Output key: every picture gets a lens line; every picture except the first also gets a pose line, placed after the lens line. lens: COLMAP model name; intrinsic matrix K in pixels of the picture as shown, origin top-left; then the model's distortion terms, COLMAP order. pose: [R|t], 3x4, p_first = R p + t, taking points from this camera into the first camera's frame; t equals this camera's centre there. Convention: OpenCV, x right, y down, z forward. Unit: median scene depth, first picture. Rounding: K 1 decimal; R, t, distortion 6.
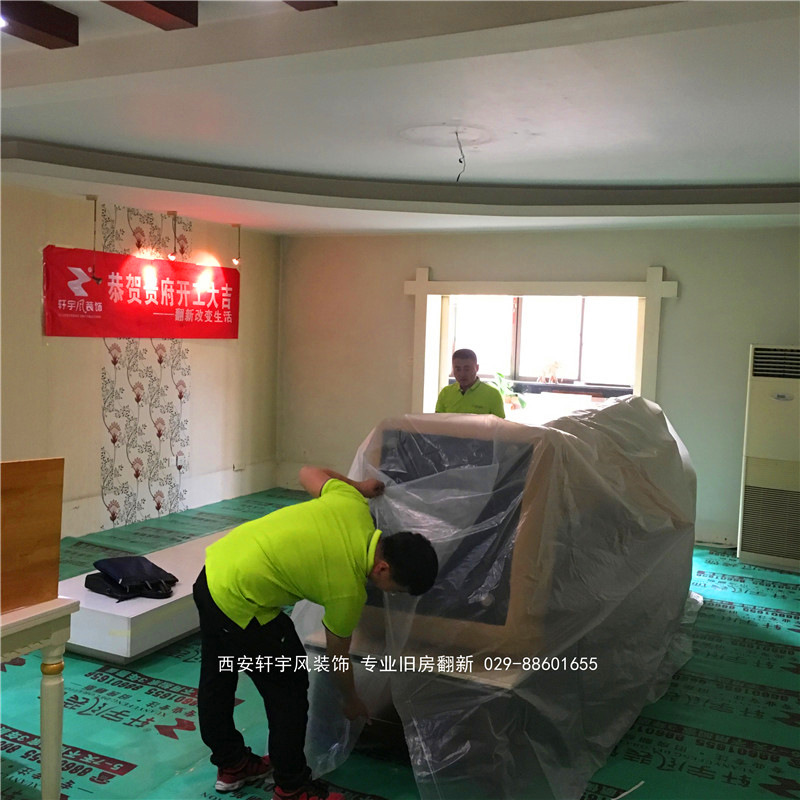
lens RADIAL K [[887.3, 0, 400.0], [0, 887.3, 400.0], [0, 0, 1]] dist [0.060641, 0.024205]
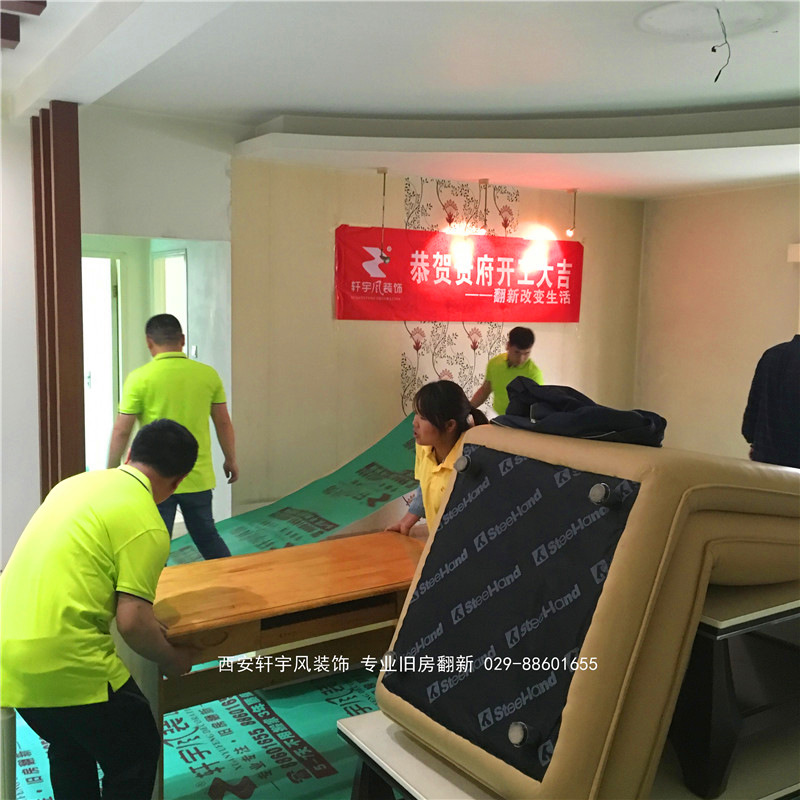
lens RADIAL K [[887.3, 0, 400.0], [0, 887.3, 400.0], [0, 0, 1]] dist [0.060641, 0.024205]
pose [[0.851438, 0.035238, -0.523270, 0.143520], [-0.031202, 0.999376, 0.016529, -0.002325], [0.523526, 0.002253, 0.852007, 0.190762]]
